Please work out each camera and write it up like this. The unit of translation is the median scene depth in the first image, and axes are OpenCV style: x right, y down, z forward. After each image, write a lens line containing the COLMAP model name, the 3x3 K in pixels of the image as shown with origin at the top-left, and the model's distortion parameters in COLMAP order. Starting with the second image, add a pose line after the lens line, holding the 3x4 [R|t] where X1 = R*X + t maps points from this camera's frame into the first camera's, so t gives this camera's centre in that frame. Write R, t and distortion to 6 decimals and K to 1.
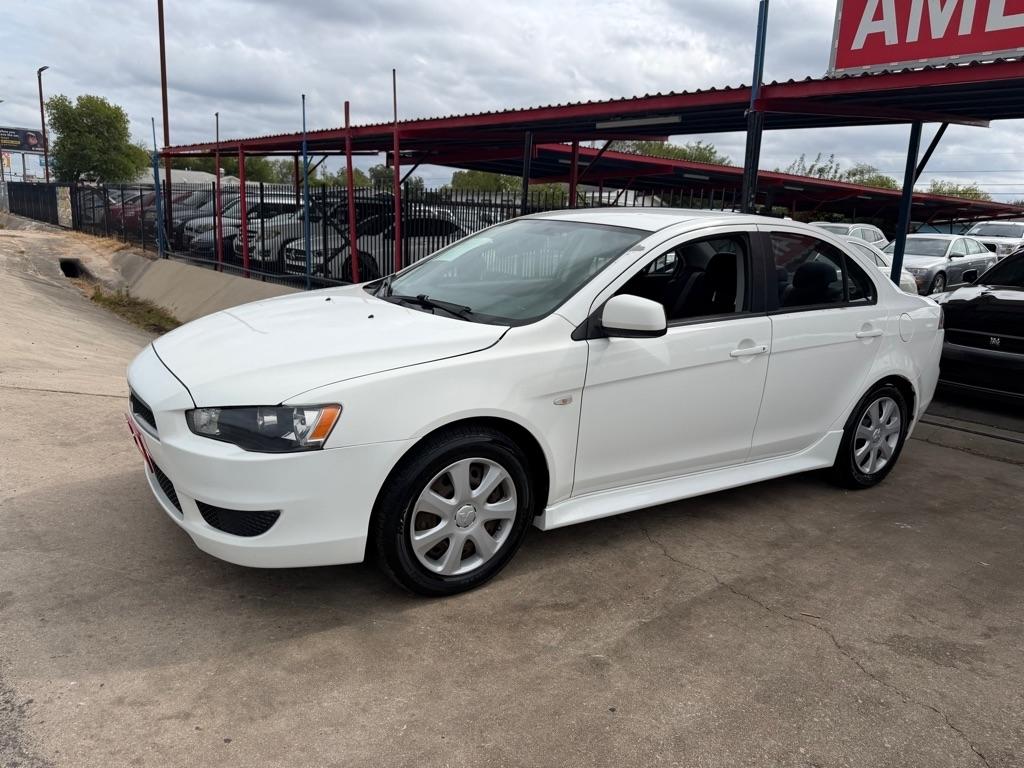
lens RADIAL K [[730.1, 0, 520.0], [0, 730.1, 375.2], [0, 0, 1]] dist [0.033838, -0.044116]
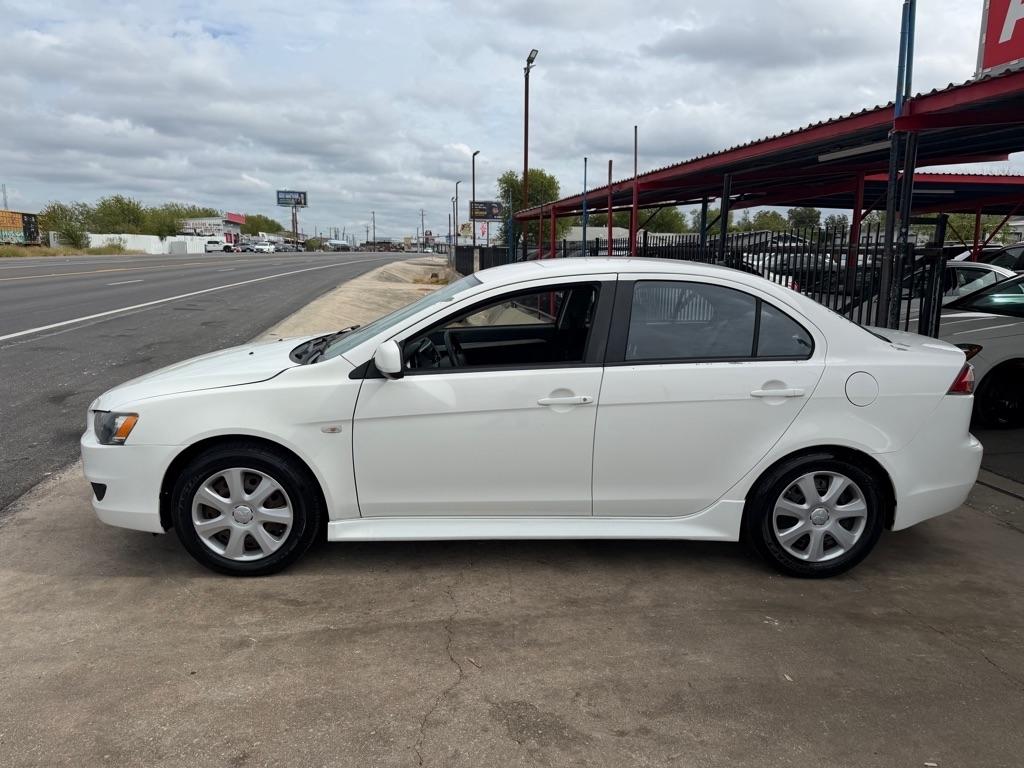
lens RADIAL K [[730.1, 0, 523.3], [0, 730.1, 387.4], [0, 0, 1]] dist [0.033838, -0.044116]
pose [[0.850784, 0.052385, -0.522899, 0.891574], [-0.075220, 0.996913, -0.022515, -0.027920], [0.520105, 0.058487, 0.852097, 0.150075]]
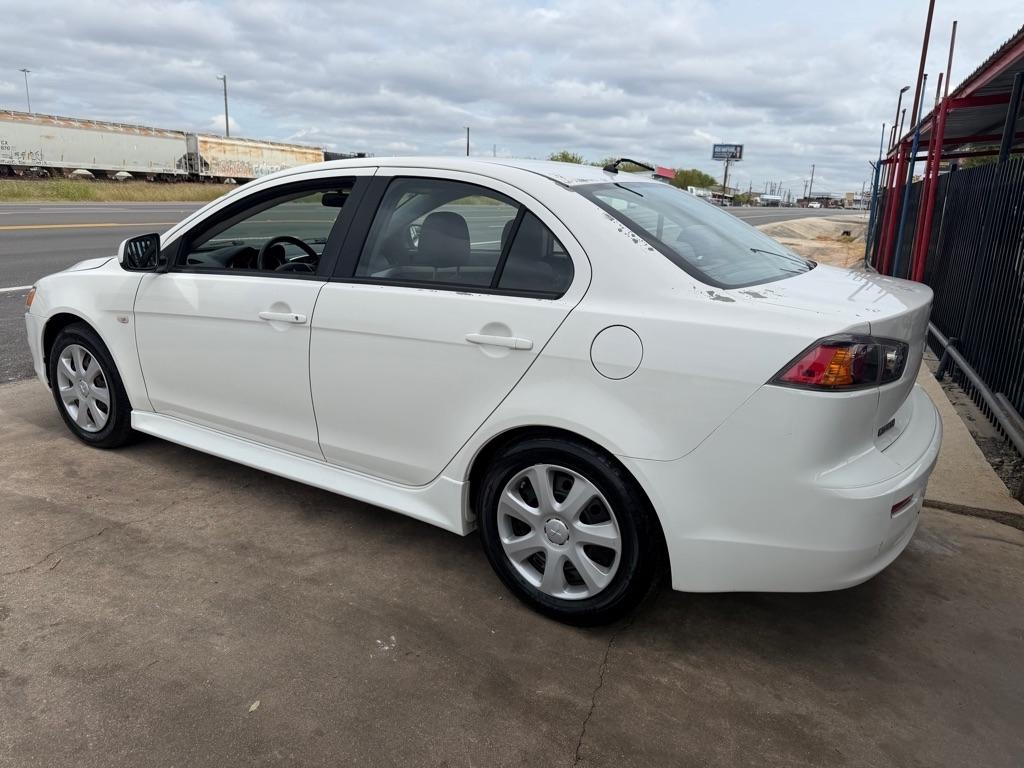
lens RADIAL K [[730.1, 0, 503.1], [0, 730.1, 379.2], [0, 0, 1]] dist [0.033838, -0.044116]
pose [[0.410303, 0.183303, -0.893337, 1.349185], [-0.203317, 0.973322, 0.106333, -0.119154], [0.888996, 0.138002, 0.436626, 0.995918]]
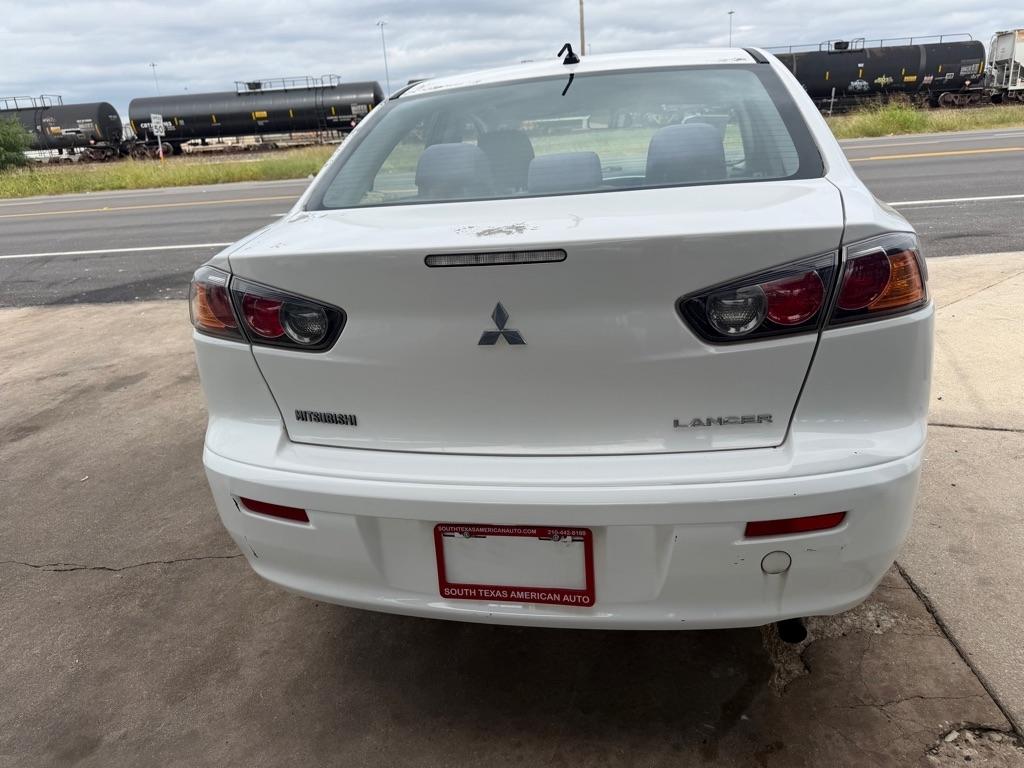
lens RADIAL K [[730.1, 0, 513.5], [0, 730.1, 392.5], [0, 0, 1]] dist [0.033838, -0.044116]
pose [[-0.720328, 0.219080, -0.658127, 1.099110], [-0.120443, 0.894893, 0.429722, -0.334096], [0.683096, 0.388807, -0.618230, 2.091599]]
